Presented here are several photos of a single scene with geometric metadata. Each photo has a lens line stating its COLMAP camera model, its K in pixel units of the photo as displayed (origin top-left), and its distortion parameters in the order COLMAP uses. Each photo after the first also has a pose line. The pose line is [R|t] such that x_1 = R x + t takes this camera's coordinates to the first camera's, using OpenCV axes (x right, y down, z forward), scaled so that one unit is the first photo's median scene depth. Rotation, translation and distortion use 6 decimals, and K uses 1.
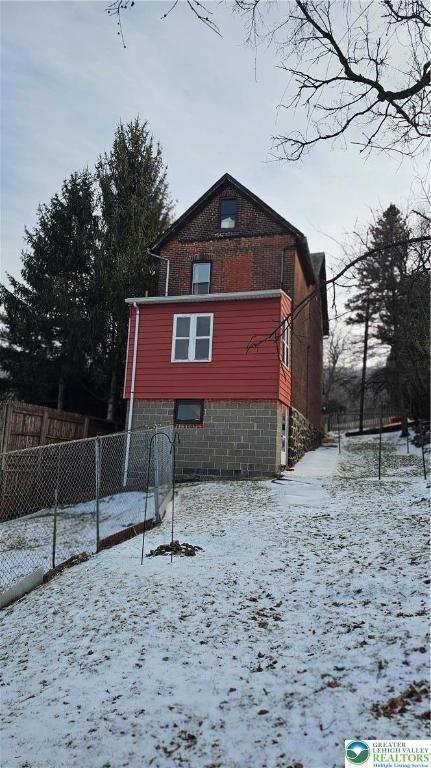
lens RADIAL K [[511.1, 0, 215.5], [0, 511.1, 384.0], [0, 0, 1]] dist [0.082240, -0.070123]
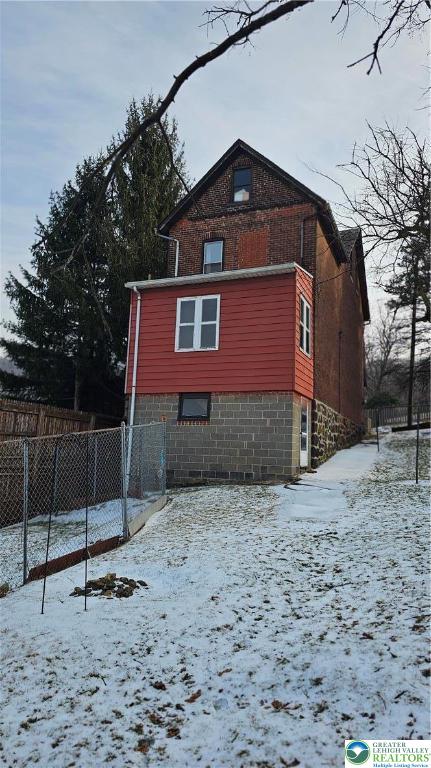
lens RADIAL K [[511.1, 0, 215.5], [0, 511.1, 384.0], [0, 0, 1]] dist [0.082240, -0.070123]
pose [[0.994441, -0.022279, -0.102915, 0.072990], [0.022926, 0.999724, 0.005102, 0.010486], [0.102773, -0.007433, 0.994677, 0.116373]]
